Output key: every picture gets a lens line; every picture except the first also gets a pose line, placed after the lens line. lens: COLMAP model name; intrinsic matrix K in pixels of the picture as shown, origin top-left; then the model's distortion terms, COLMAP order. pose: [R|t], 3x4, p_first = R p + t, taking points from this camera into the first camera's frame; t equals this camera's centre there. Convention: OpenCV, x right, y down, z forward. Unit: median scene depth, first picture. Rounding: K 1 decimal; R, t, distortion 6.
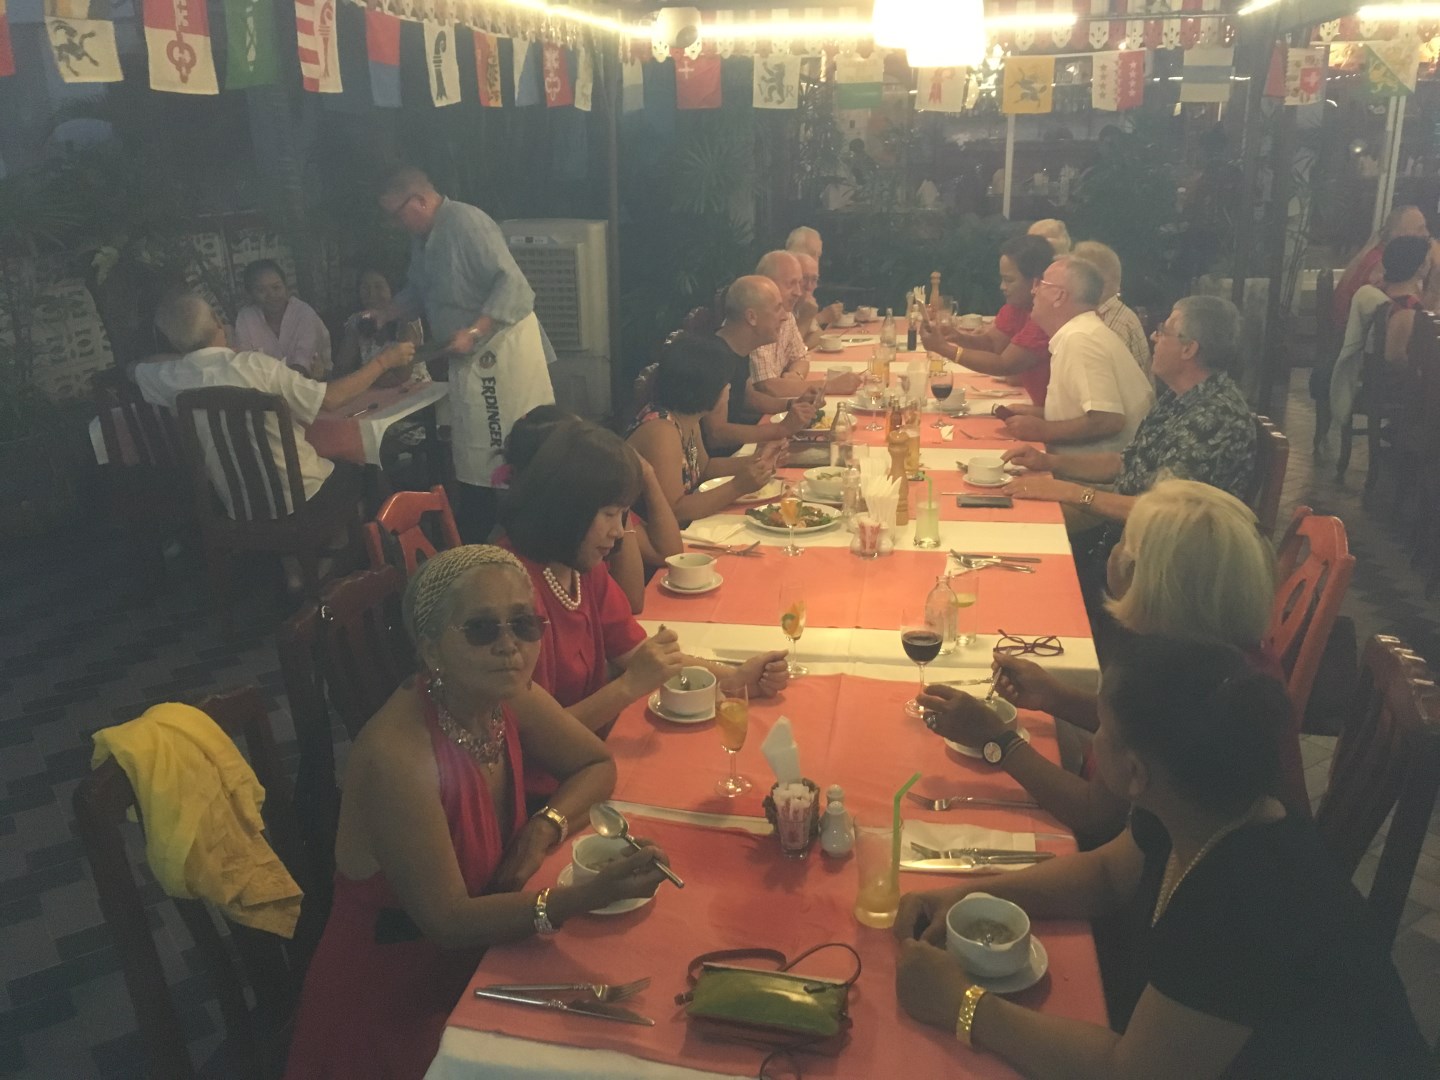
lens RADIAL K [[1265.2, 0, 721.8], [0, 1265.2, 548.4], [0, 0, 1]] dist [0.090208, -0.110860]
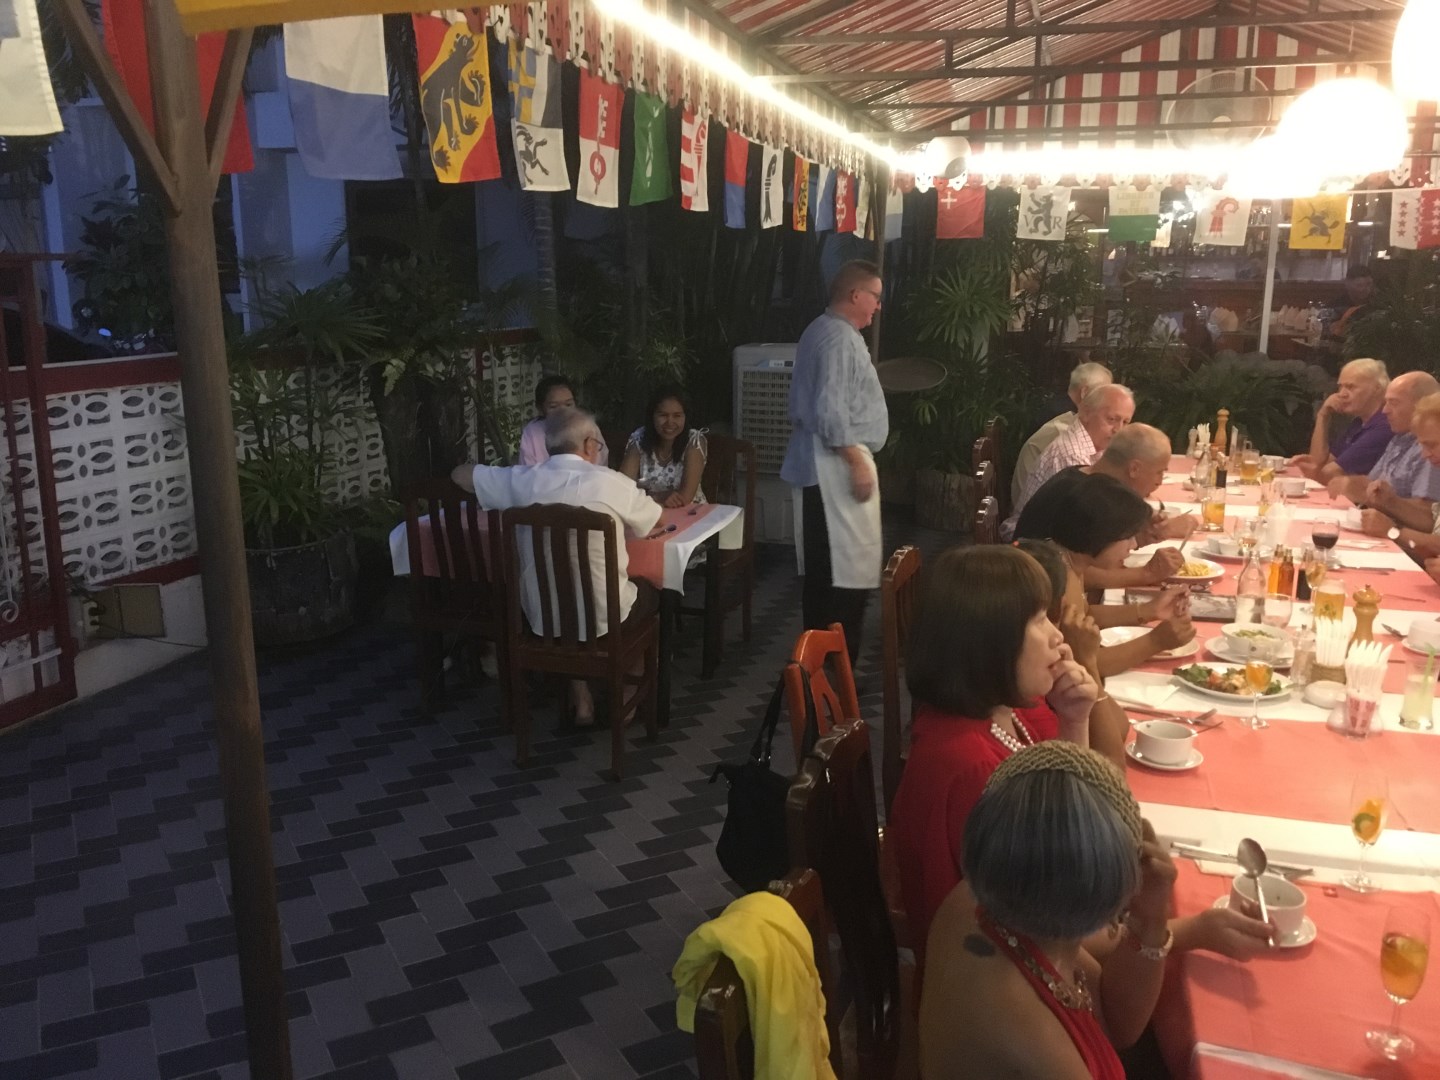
lens RADIAL K [[1265.2, 0, 721.8], [0, 1265.2, 548.4], [0, 0, 1]] dist [0.090208, -0.110860]
pose [[0.993692, 0.047090, -0.101774, -0.113702], [-0.056673, 0.994013, -0.093419, -0.007110], [0.096766, 0.098597, 0.990412, 0.044693]]
